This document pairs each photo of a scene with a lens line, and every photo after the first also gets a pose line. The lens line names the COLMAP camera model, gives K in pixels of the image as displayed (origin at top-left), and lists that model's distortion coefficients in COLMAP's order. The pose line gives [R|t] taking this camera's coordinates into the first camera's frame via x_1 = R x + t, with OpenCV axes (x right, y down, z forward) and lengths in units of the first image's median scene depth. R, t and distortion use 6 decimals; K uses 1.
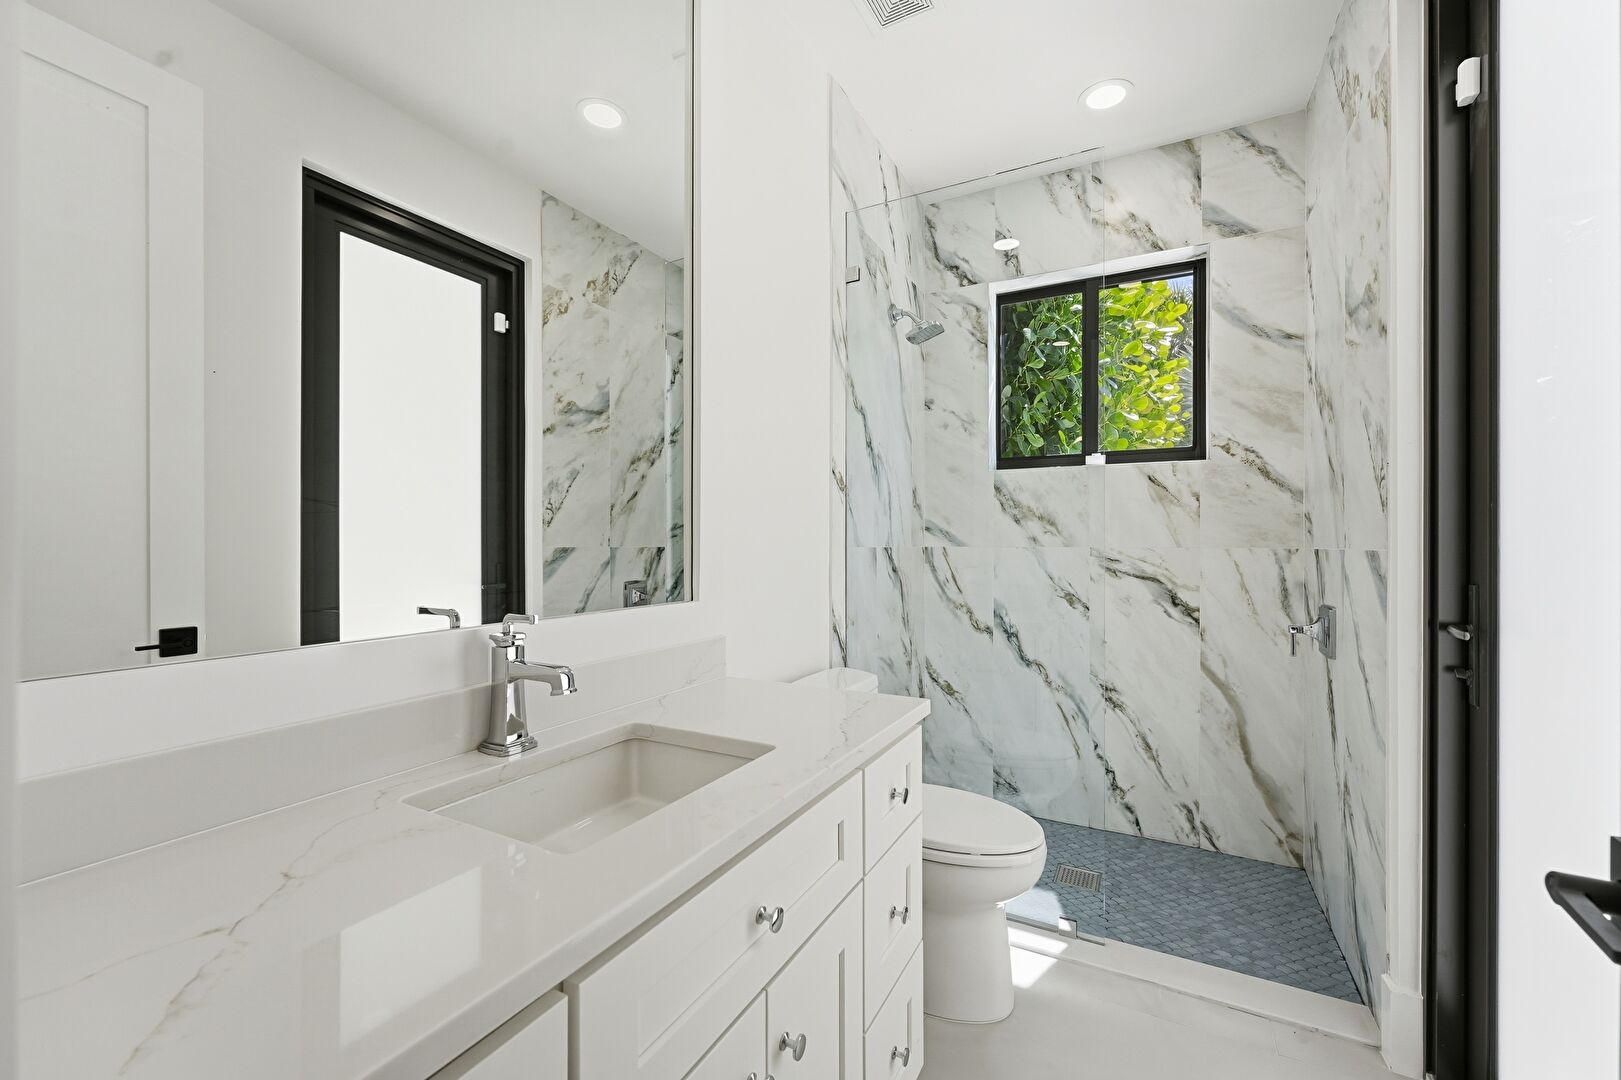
lens RADIAL K [[718.5, 0, 805.3], [0, 718.5, 544.0], [0, 0, 1]] dist [-0.001242, -0.000469]
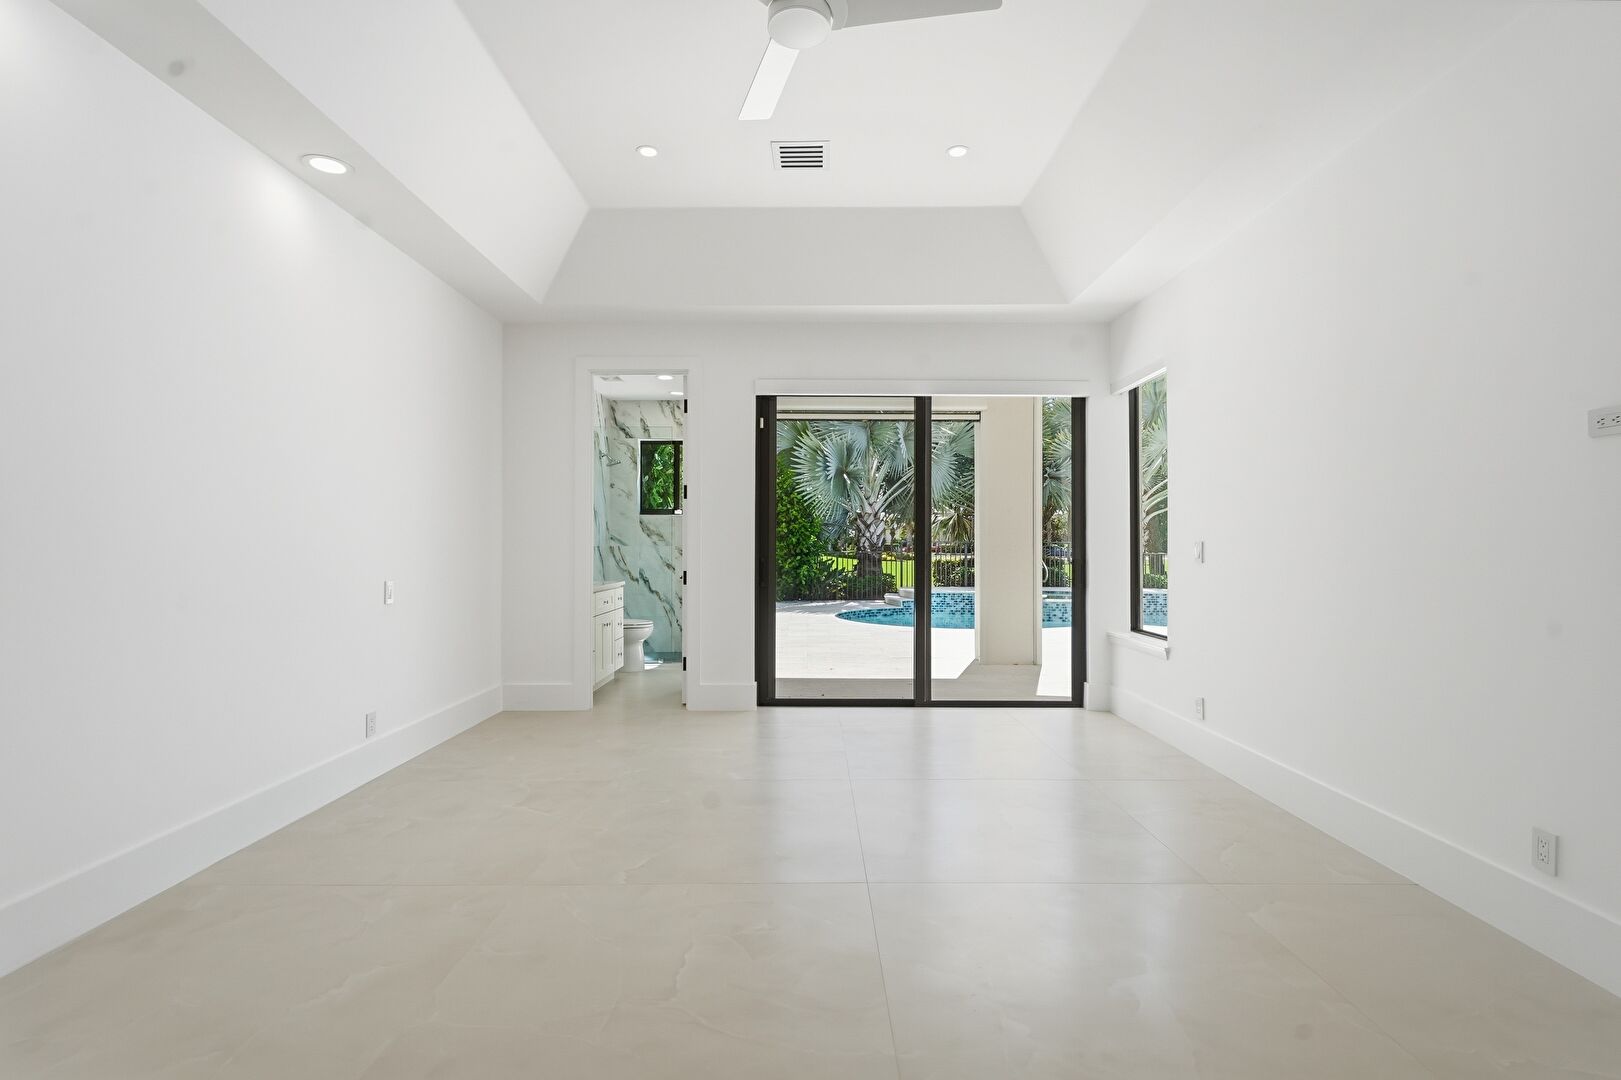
lens RADIAL K [[718.5, 0, 805.3], [0, 718.5, 544.0], [0, 0, 1]] dist [-0.001242, -0.000469]
pose [[0.891009, 0.004023, 0.453968, -0.343293], [0.000011, 0.999961, -0.008882, 0.018612], [-0.453986, 0.007919, 0.890974, -1.430337]]
